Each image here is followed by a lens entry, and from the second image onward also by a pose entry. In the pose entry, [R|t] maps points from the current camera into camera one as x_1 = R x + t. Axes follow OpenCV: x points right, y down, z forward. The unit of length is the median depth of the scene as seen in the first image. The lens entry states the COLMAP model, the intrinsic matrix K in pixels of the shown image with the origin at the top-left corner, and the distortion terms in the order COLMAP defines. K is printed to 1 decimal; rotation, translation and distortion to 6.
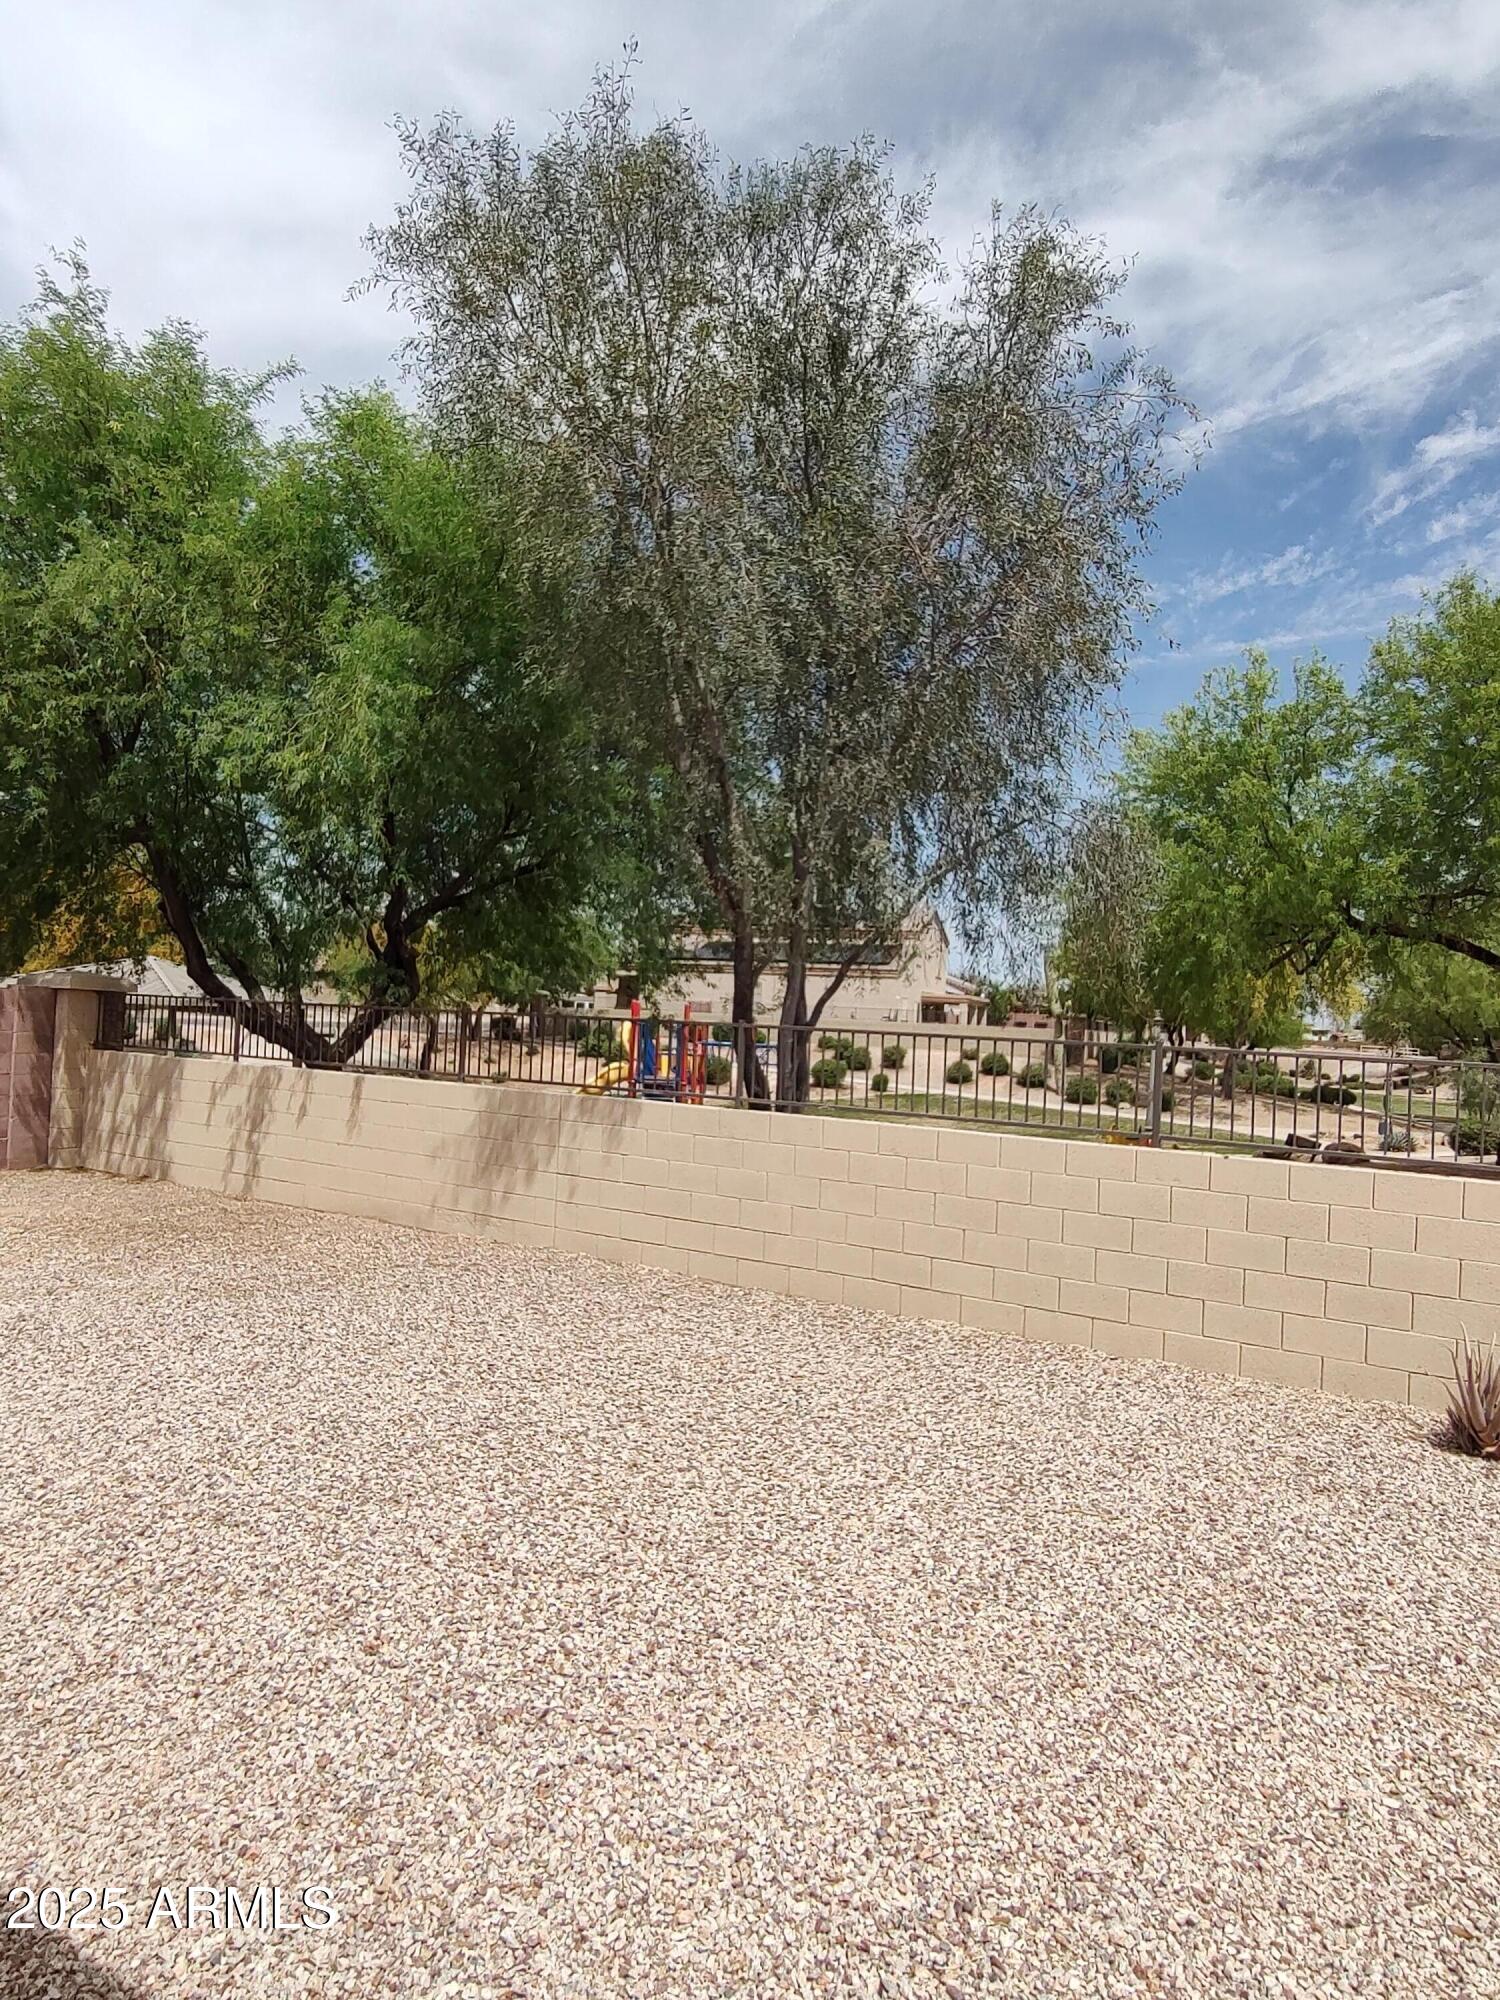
lens RADIAL K [[1293.5, 0, 750.0], [0, 1293.5, 1000.0], [0, 0, 1]] dist [-0.003325, -0.002316]
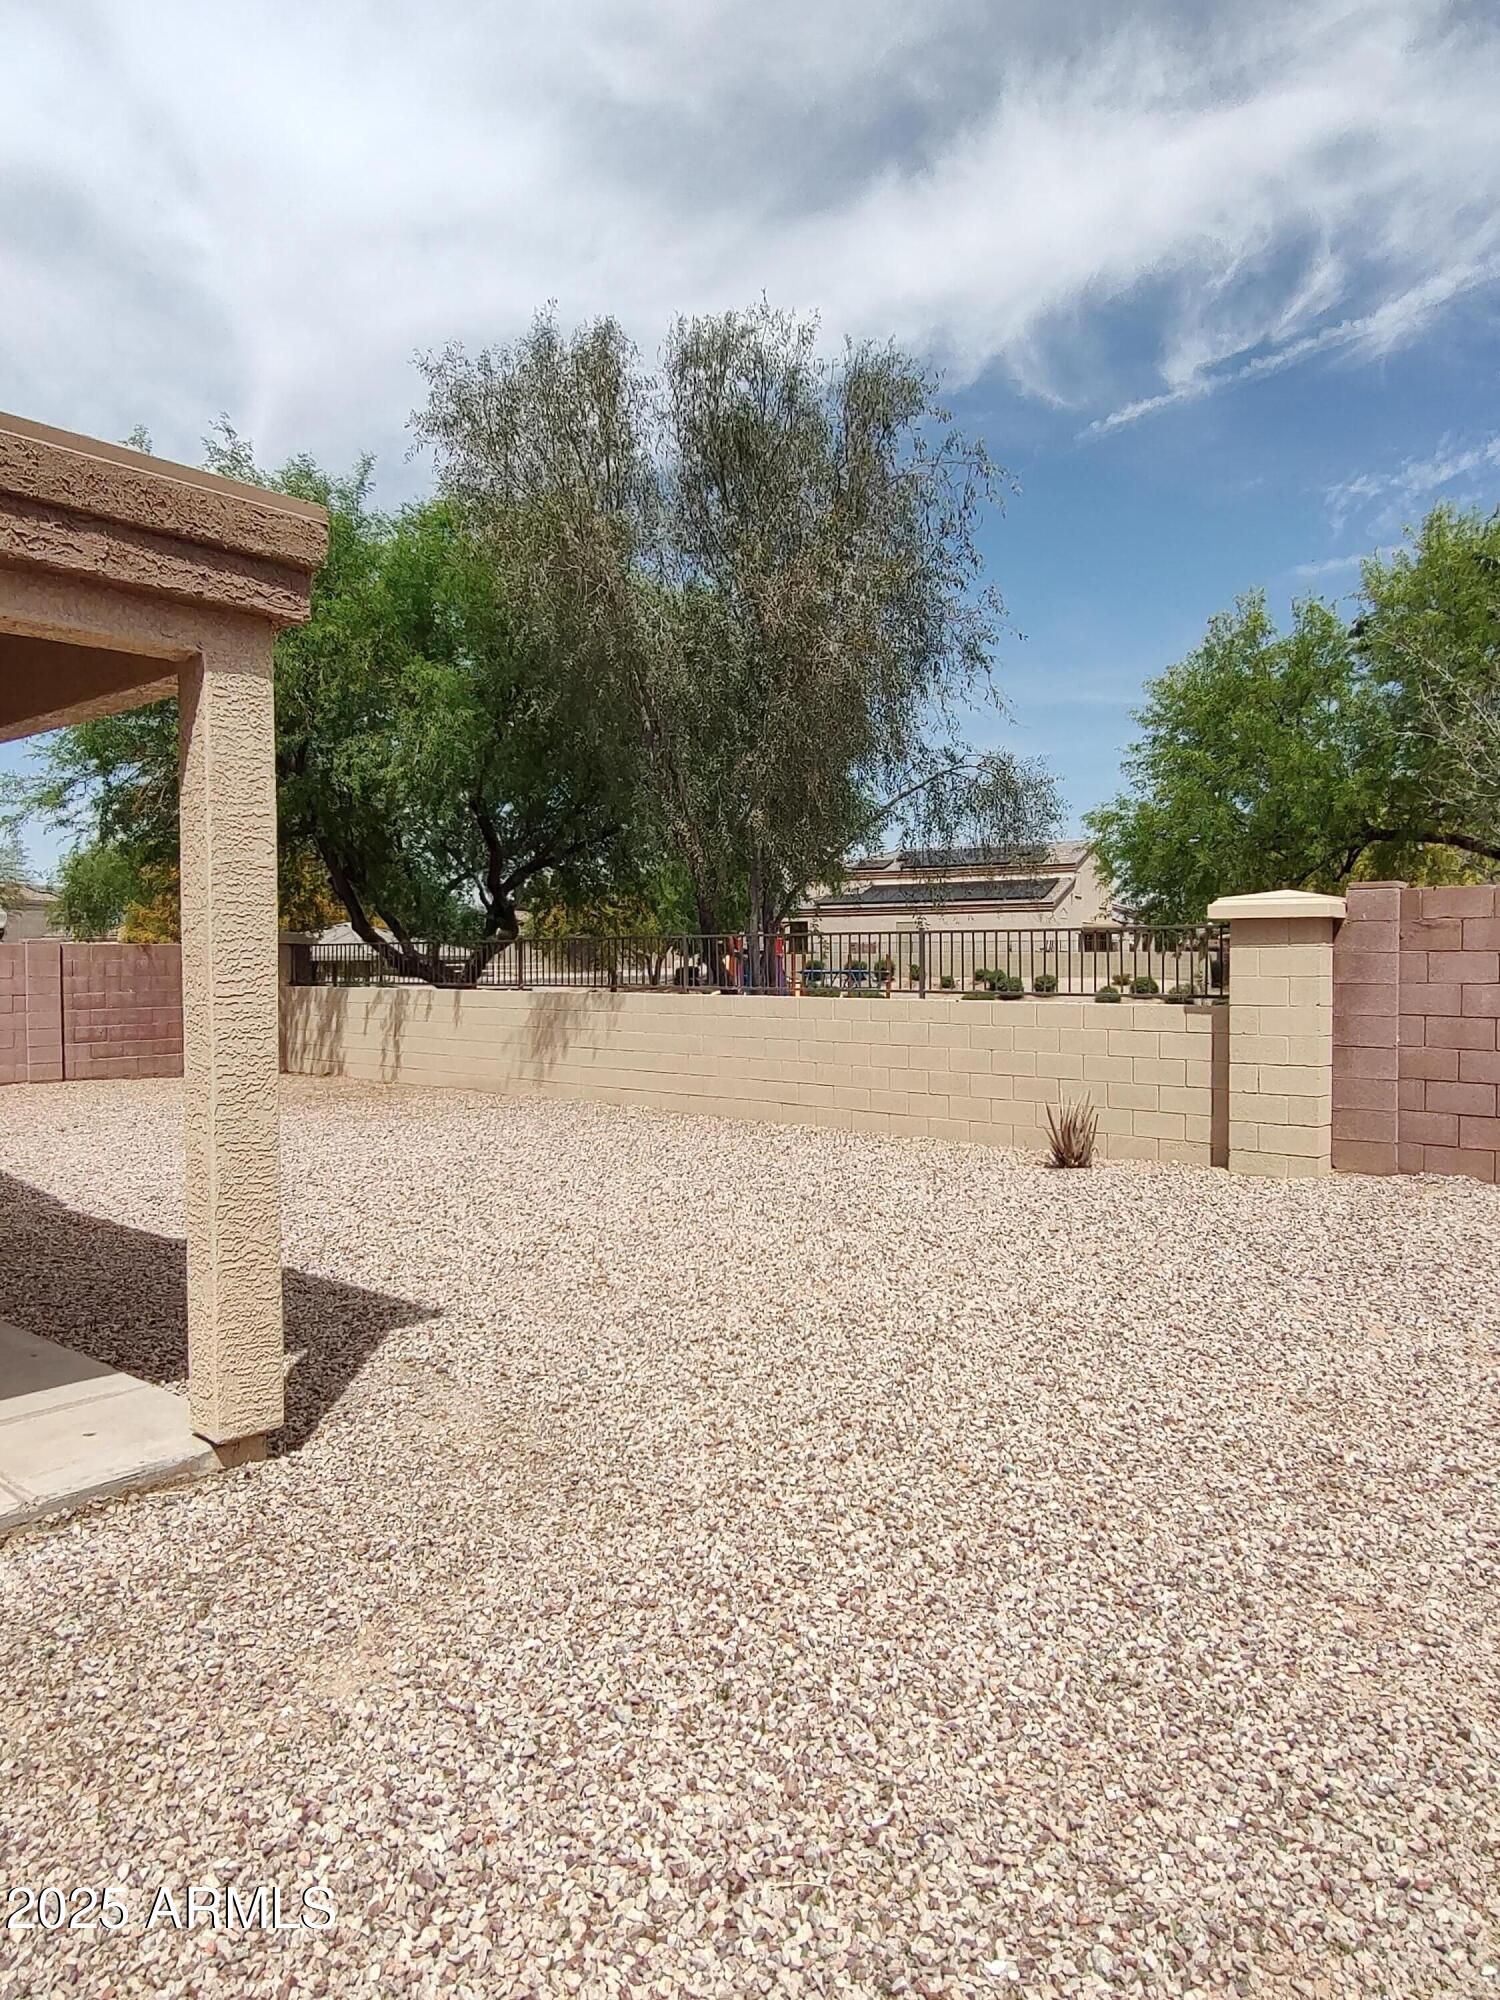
lens RADIAL K [[1326.1, 0, 797.1], [0, 1326.1, 1027.9], [0, 0, 1]] dist [0.007770, 0.002286]
pose [[0.988262, -0.043052, -0.146576, 0.415446], [0.051564, 0.997166, 0.054775, 0.058230], [0.143803, -0.061690, 0.987682, -0.584305]]
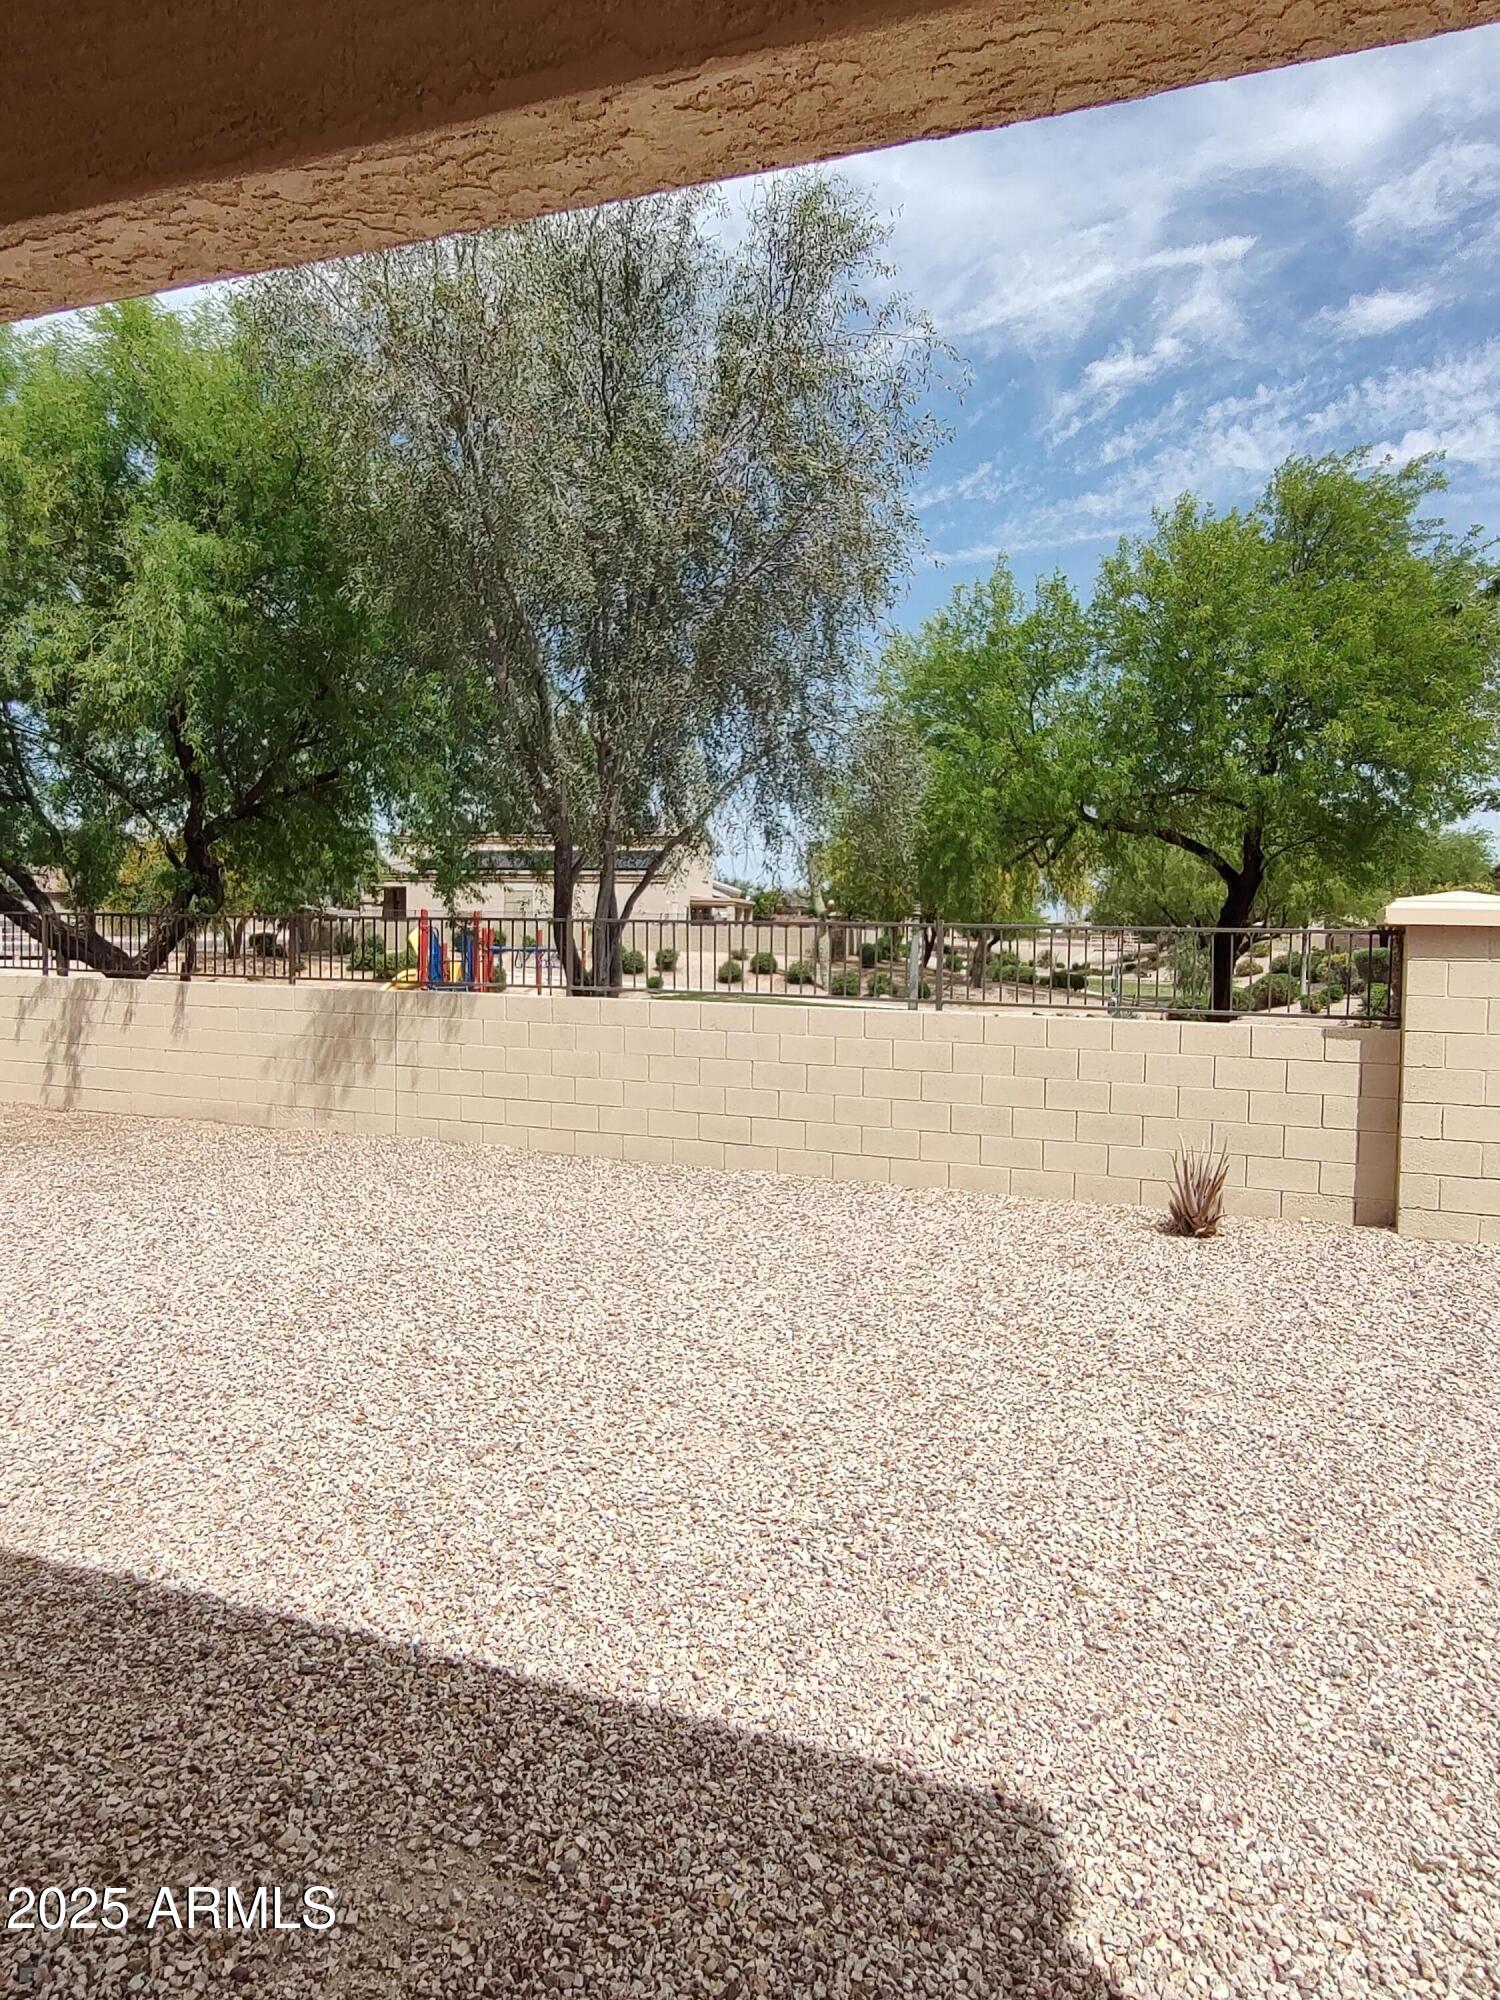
lens RADIAL K [[1293.5, 0, 750.0], [0, 1293.5, 1000.0], [0, 0, 1]] dist [-0.003325, -0.002316]
pose [[0.982398, -0.040930, 0.182258, -0.072906], [0.027907, 0.996908, 0.073452, 0.013710], [-0.184701, -0.067073, 0.980503, -0.128412]]
